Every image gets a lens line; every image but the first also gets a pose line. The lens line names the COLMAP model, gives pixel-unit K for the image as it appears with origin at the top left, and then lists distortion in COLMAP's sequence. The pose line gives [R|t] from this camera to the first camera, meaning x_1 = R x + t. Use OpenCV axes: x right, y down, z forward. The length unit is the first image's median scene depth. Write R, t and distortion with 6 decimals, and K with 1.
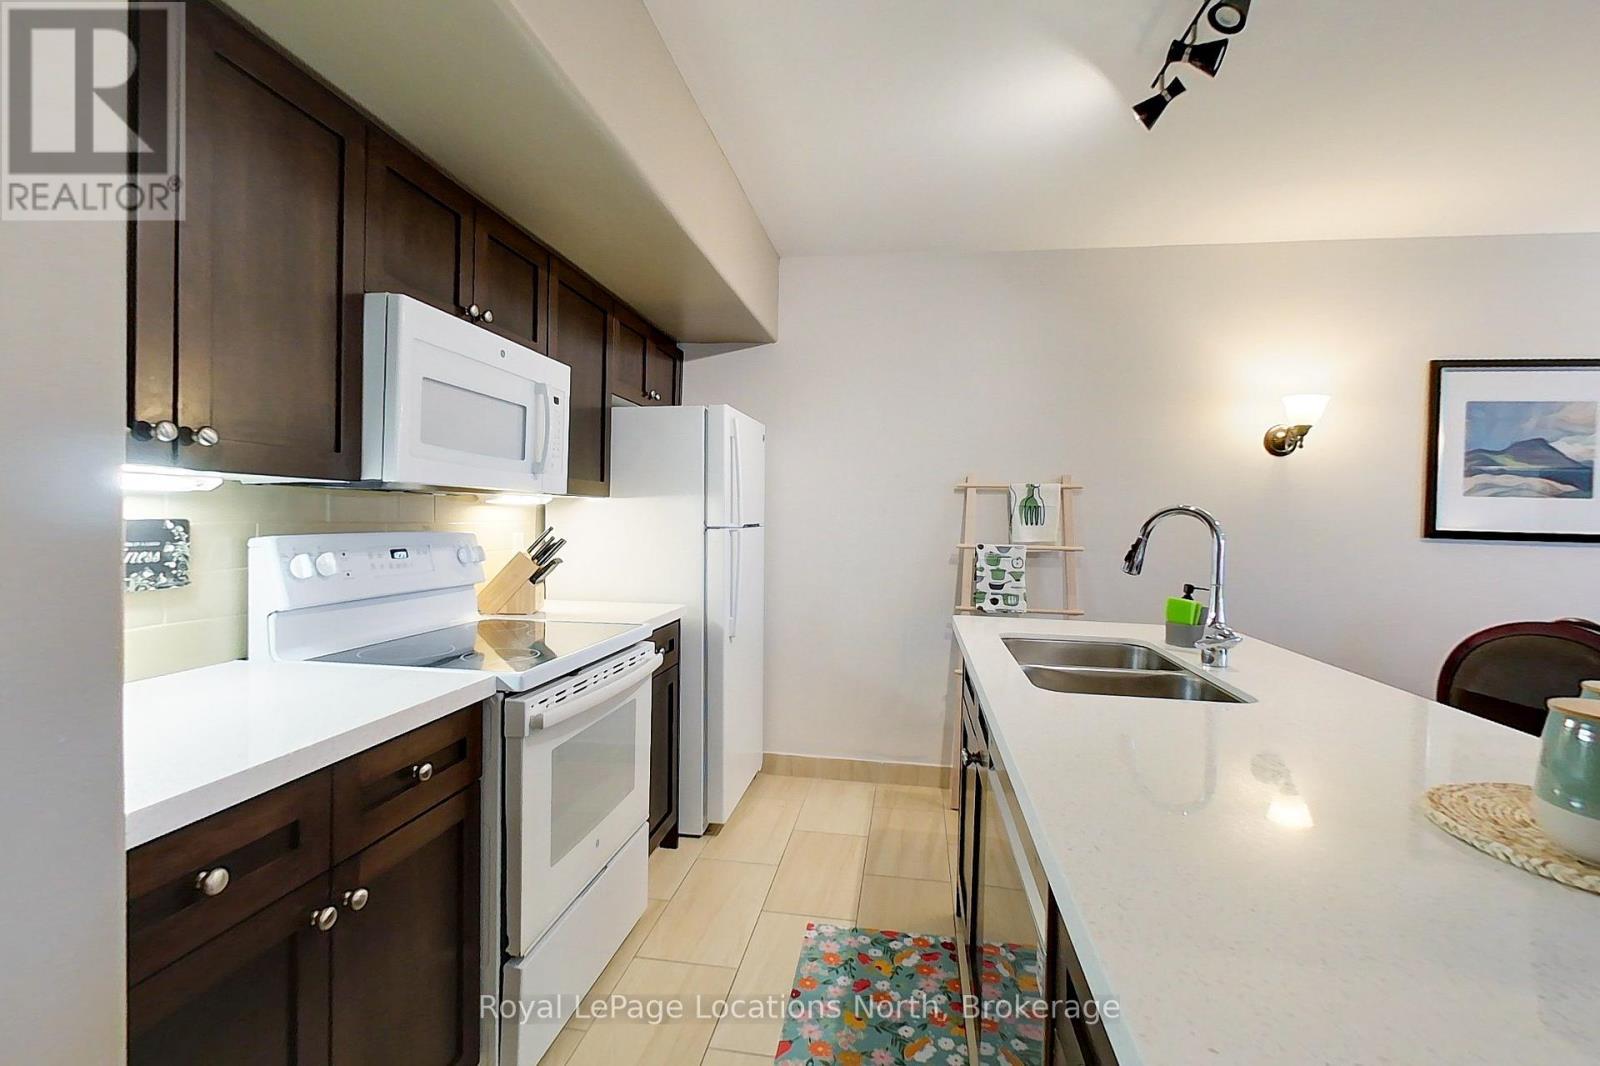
lens RADIAL K [[727.2, 0, 800.0], [0, 727.2, 533.0], [0, 0, 1]] dist [0.003729, -0.000080]
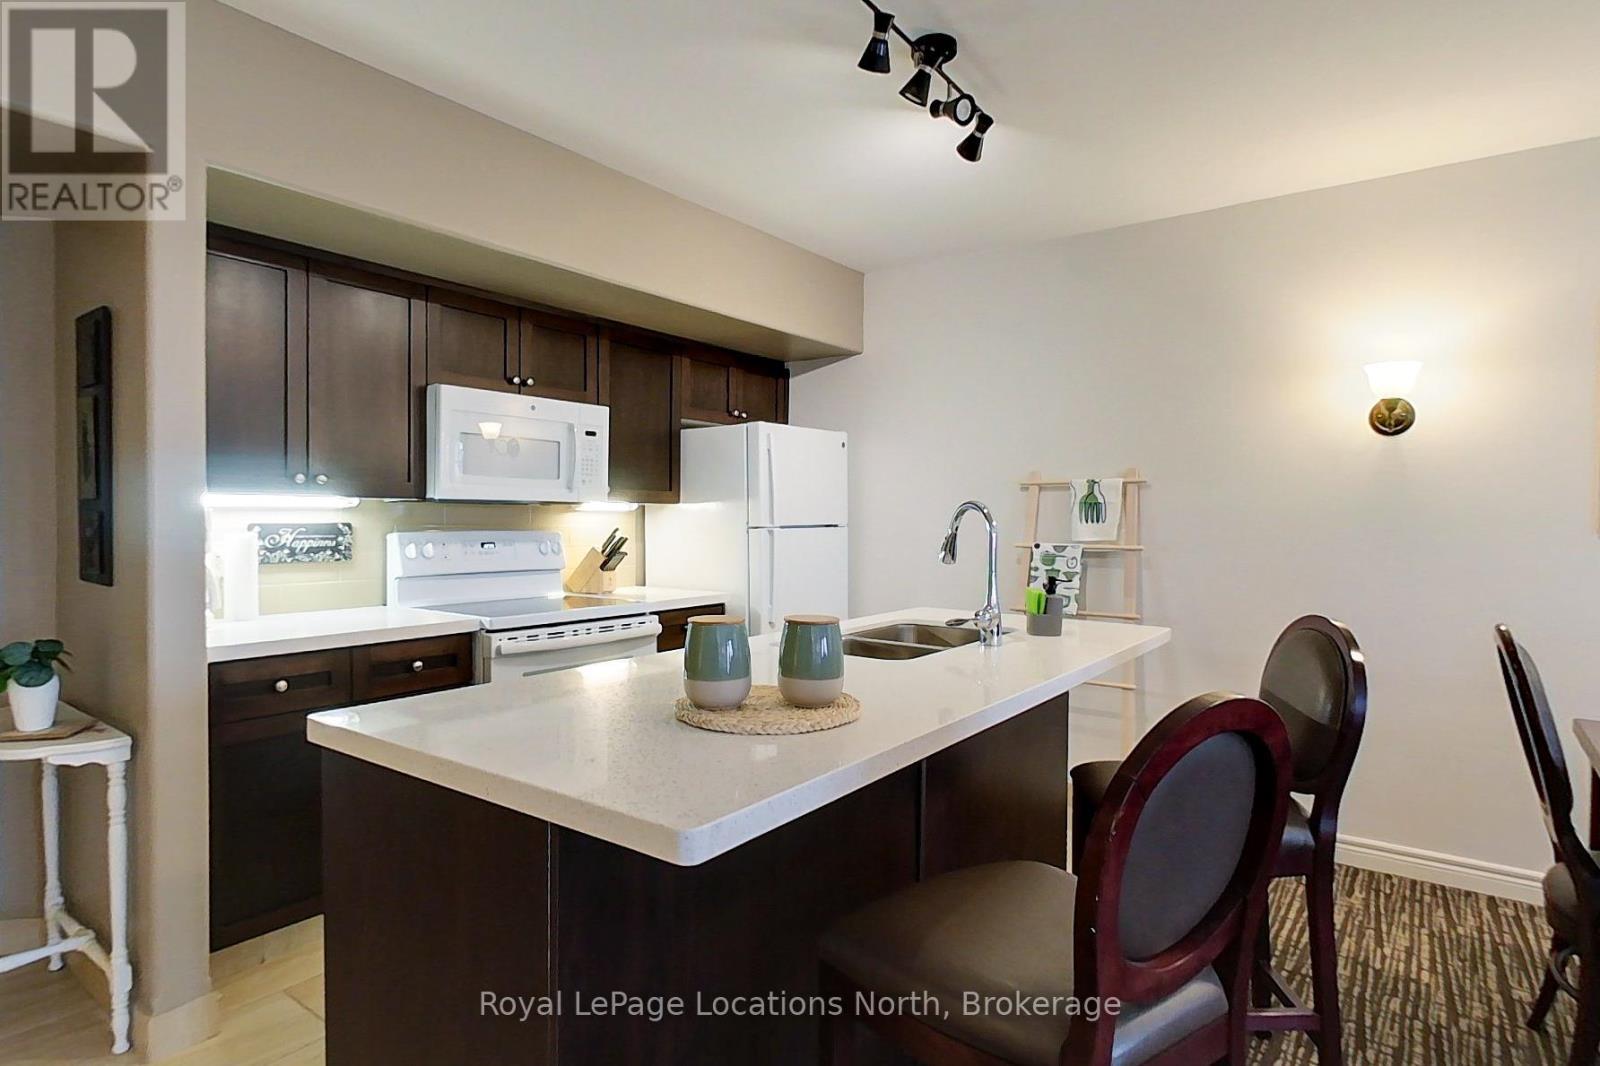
lens RADIAL K [[859.1, 0, 800.0], [0, 859.1, 533.0], [0, 0, 1]] dist [0.001513, -0.000090]
pose [[0.887985, -0.005832, -0.459835, 0.726502], [0.001299, 0.999947, -0.010174, 0.019034], [0.459870, 0.008438, 0.887946, -0.238210]]
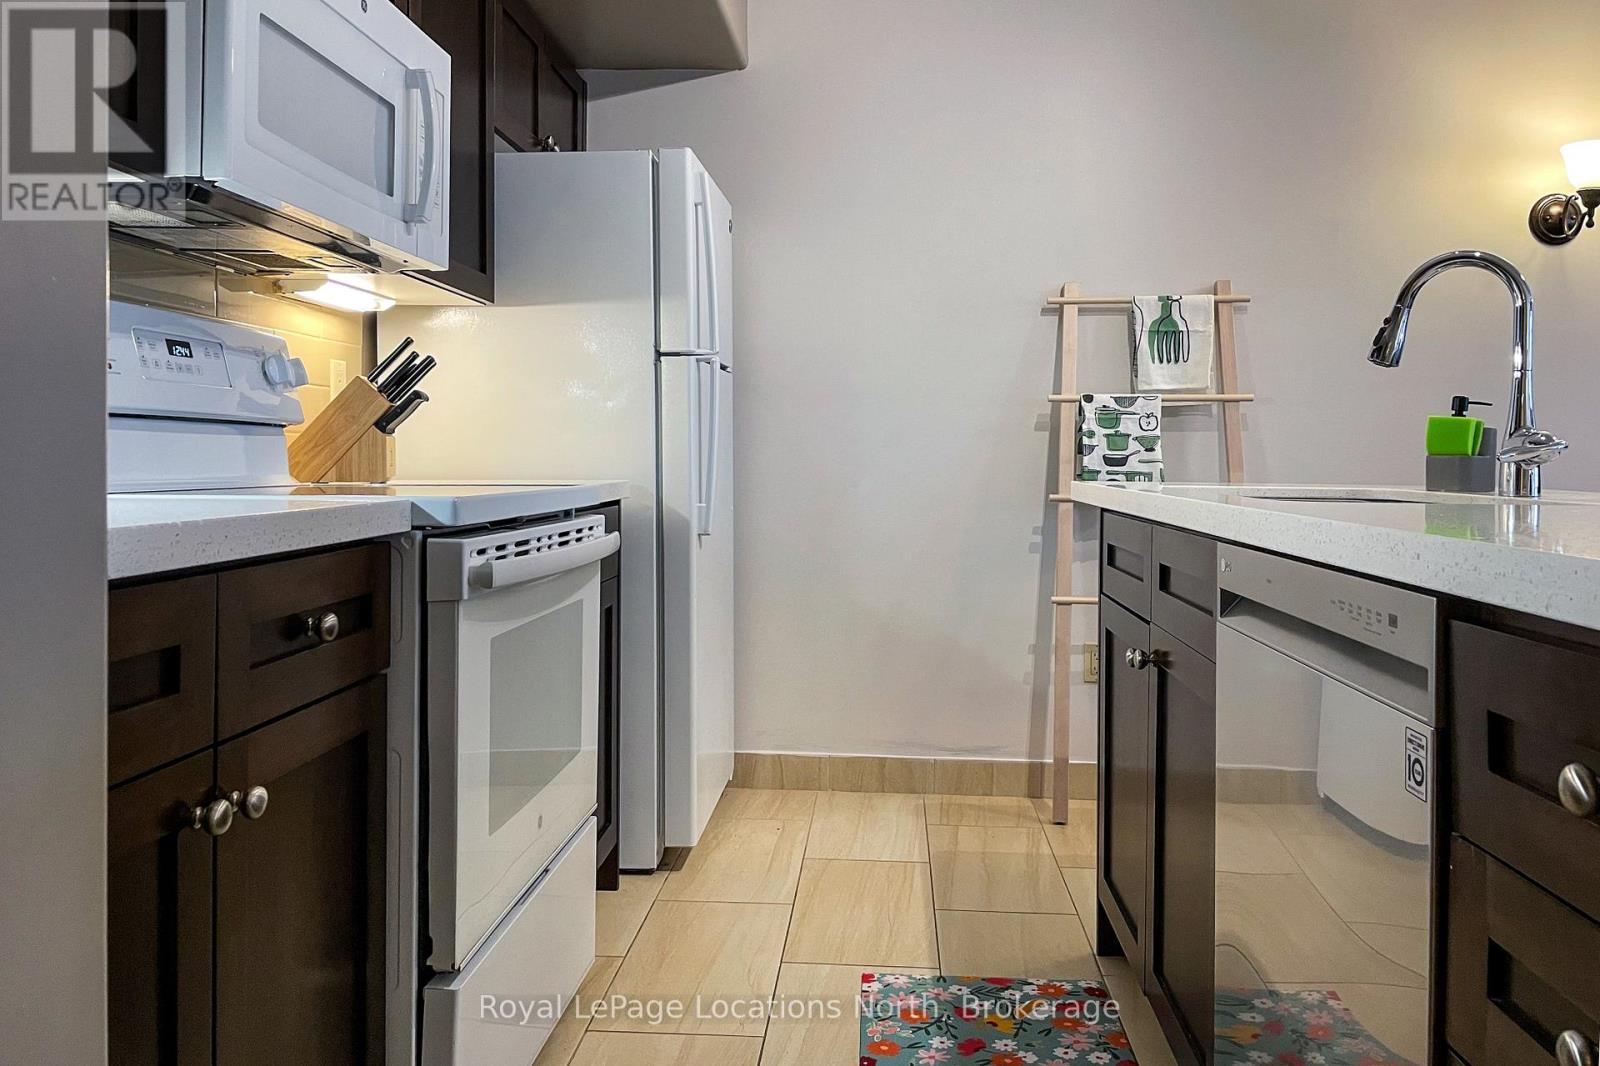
lens RADIAL K [[1232.6, 0, 804.9], [0, 1232.6, 468.4], [0, 0, 1]] dist [0.103267, -0.131245]
pose [[0.996132, -0.014717, 0.086629, -0.122462], [0.015620, 0.999830, -0.009756, 0.124939], [-0.086471, 0.011071, 0.996193, -0.039993]]
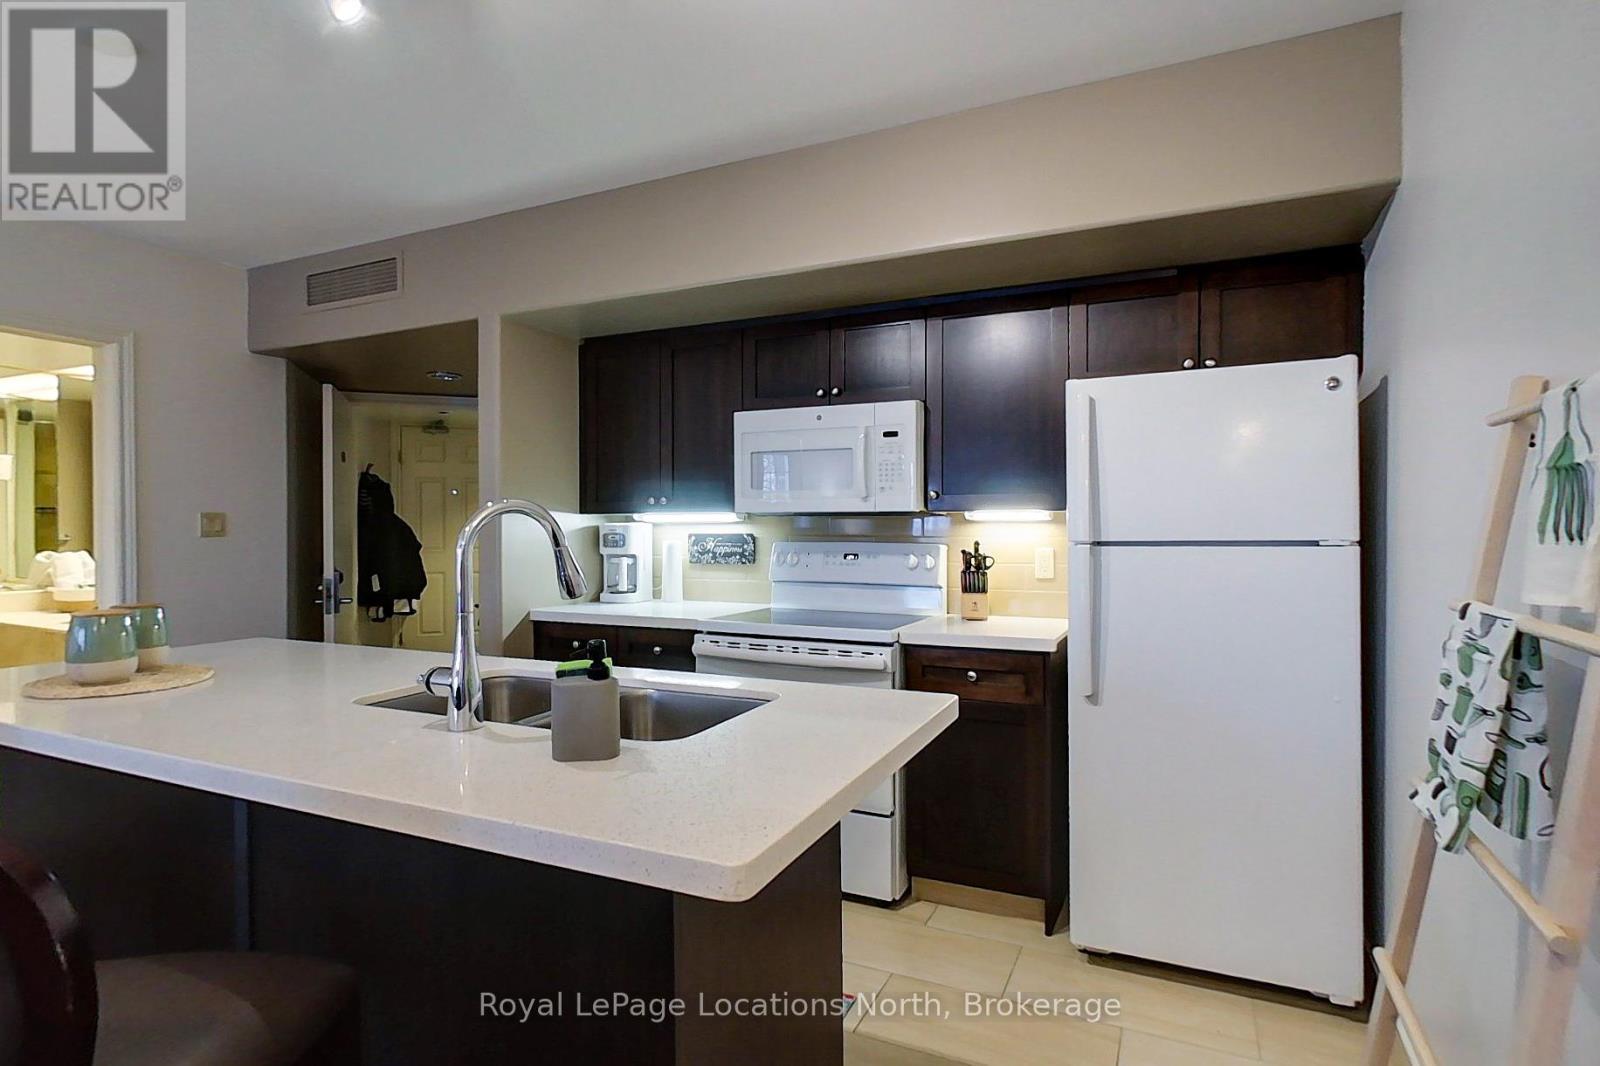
lens RADIAL K [[823.2, 0, 800.0], [0, 823.2, 533.0], [0, 0, 1]] dist [0.002446, -0.000021]
pose [[-0.285857, -0.011004, -0.958209, 0.983724], [-0.025927, 0.999657, -0.003746, -0.010151], [0.957921, 0.023772, -0.286044, 1.215211]]
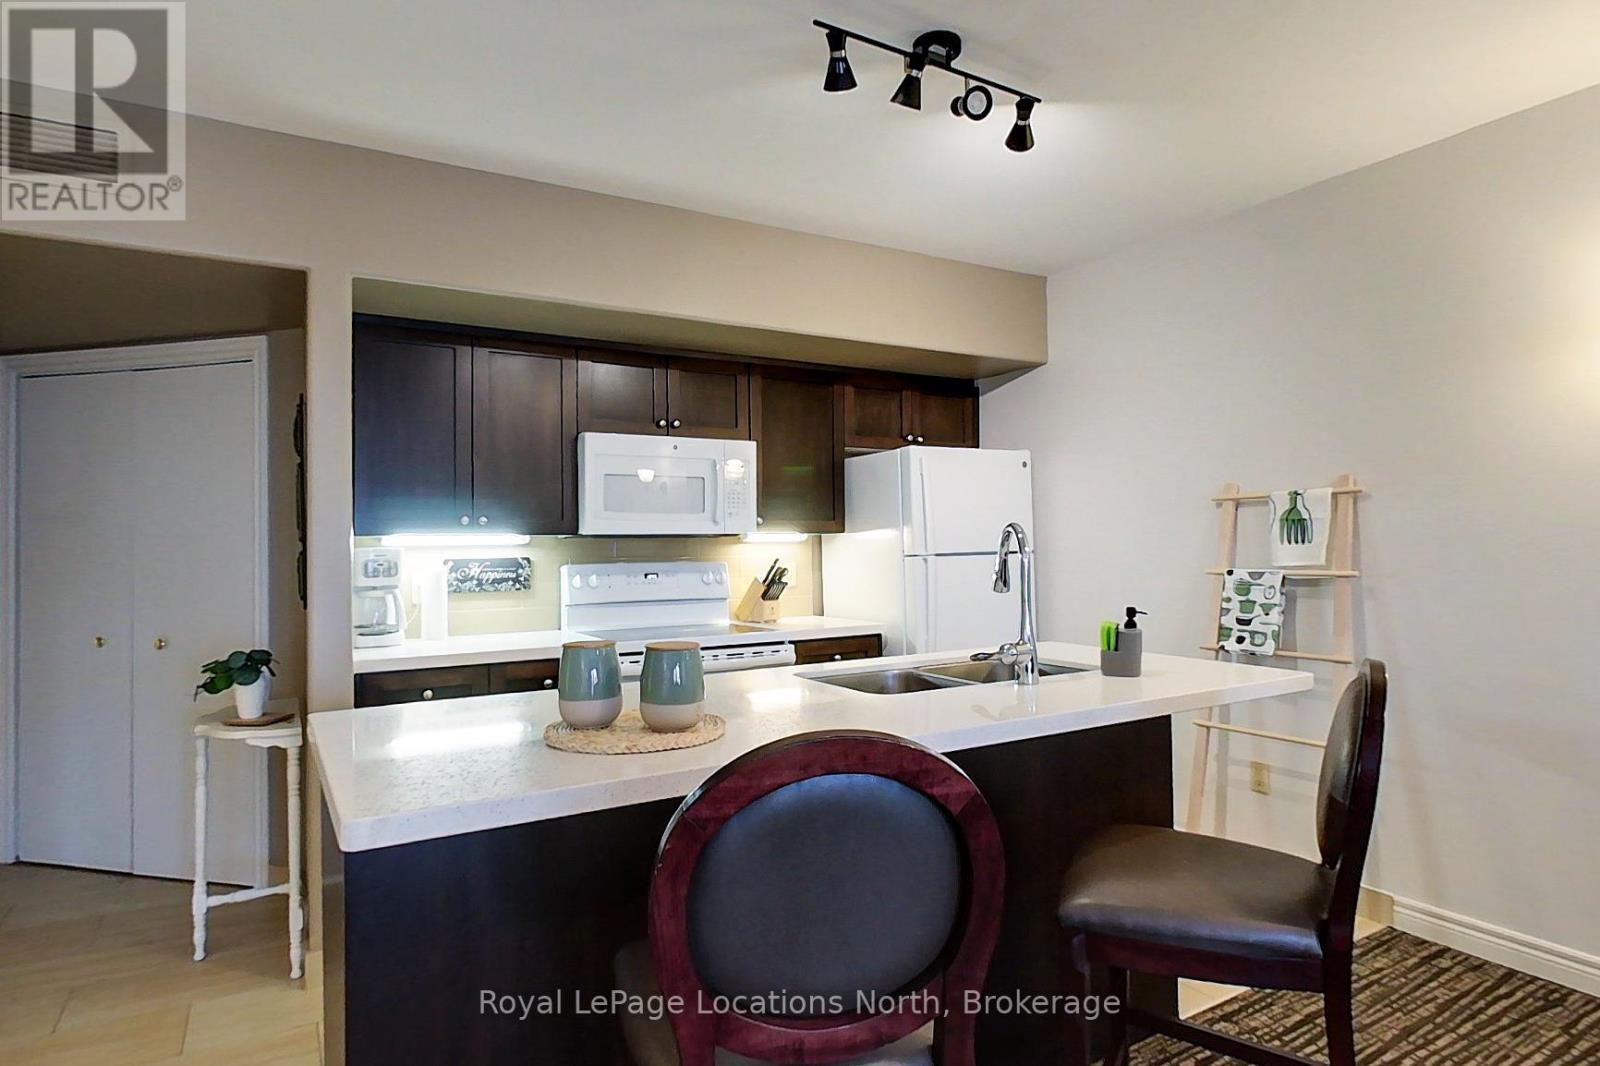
lens RADIAL K [[894.1, 0, 800.0], [0, 894.1, 533.0], [0, 0, 1]] dist [0.001606, 0.000220]
pose [[0.640934, -0.041223, -0.766488, 1.043050], [0.009554, 0.998908, -0.045733, 0.023546], [0.767537, 0.021989, 0.640628, -0.019842]]
